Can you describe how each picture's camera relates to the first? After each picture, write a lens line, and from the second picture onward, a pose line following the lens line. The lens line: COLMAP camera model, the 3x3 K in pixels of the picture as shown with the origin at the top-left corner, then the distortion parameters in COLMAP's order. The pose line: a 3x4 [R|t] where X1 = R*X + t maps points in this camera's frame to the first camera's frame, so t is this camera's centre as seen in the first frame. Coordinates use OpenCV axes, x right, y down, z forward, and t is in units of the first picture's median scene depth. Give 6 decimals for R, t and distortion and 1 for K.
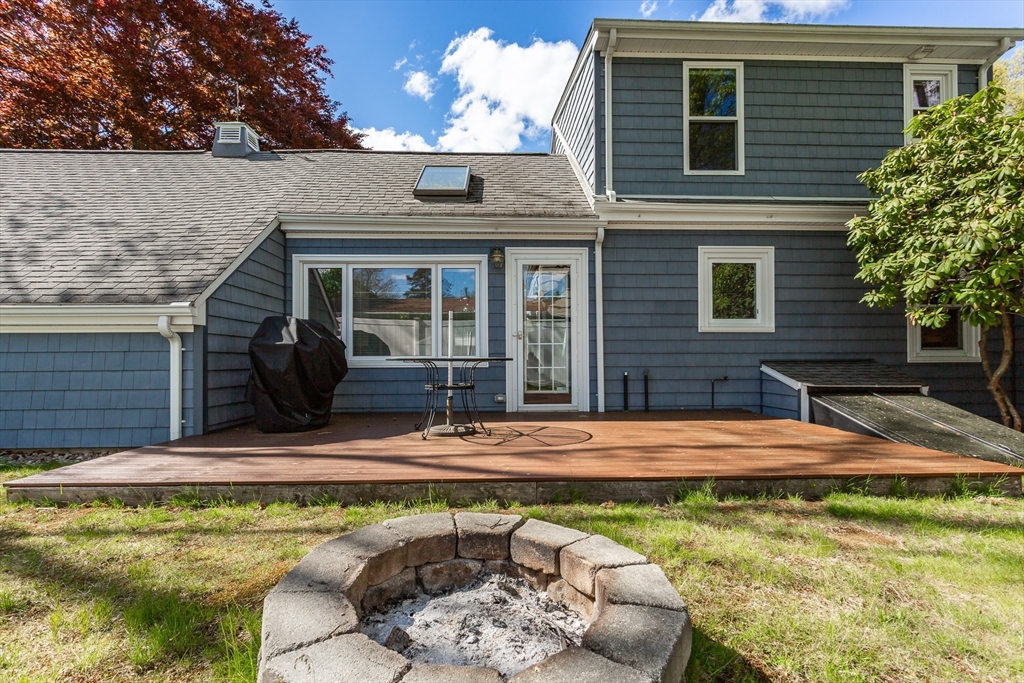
lens RADIAL K [[487.2, 0, 510.2], [0, 487.2, 348.7], [0, 0, 1]] dist [0.003079, 0.000559]
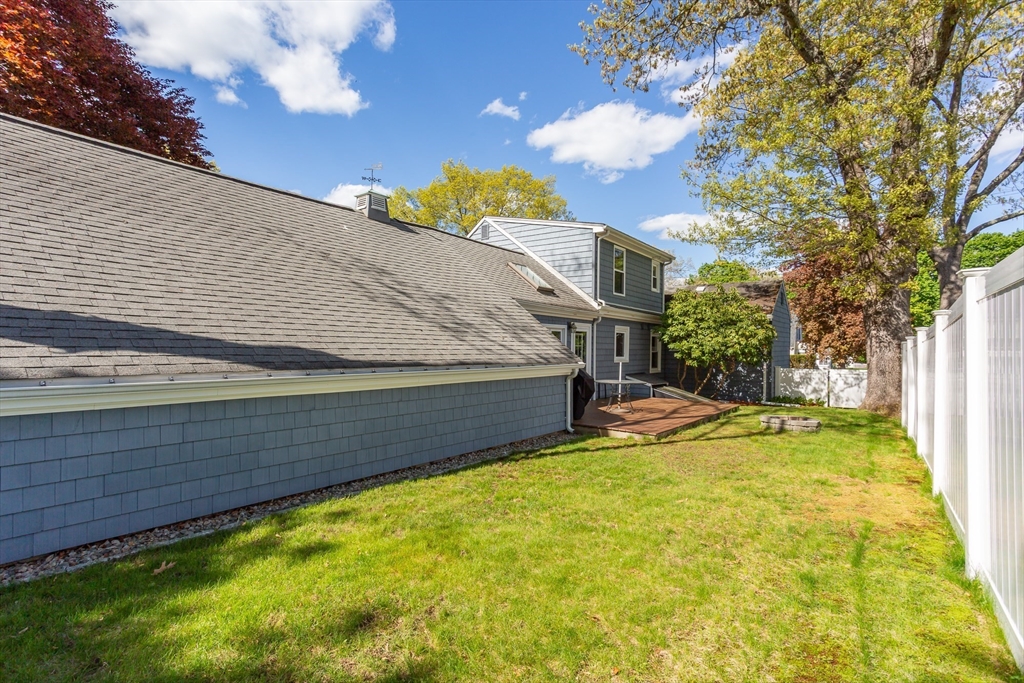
lens RADIAL K [[487.2, 0, 510.2], [0, 487.2, 348.7], [0, 0, 1]] dist [0.003079, 0.000559]
pose [[0.636033, 0.011582, 0.771575, -1.703197], [-0.032519, 0.999401, 0.011805, -0.109489], [-0.770976, -0.032600, 0.636029, -0.092621]]
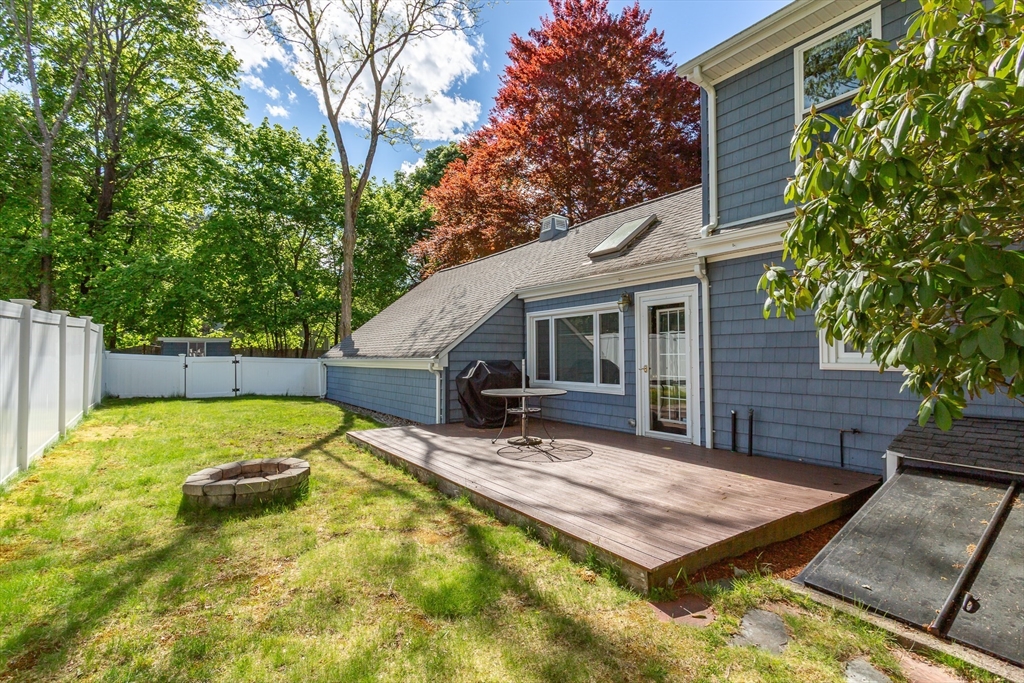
lens RADIAL K [[479.0, 0, 512.0], [0, 479.0, 341.5], [0, 0, 1]] dist [0.000815, 0.000169]
pose [[0.543967, -0.023720, -0.838772, 0.787771], [0.022204, 0.999657, -0.013870, -0.082289], [0.838813, -0.011079, 0.544307, 0.134072]]
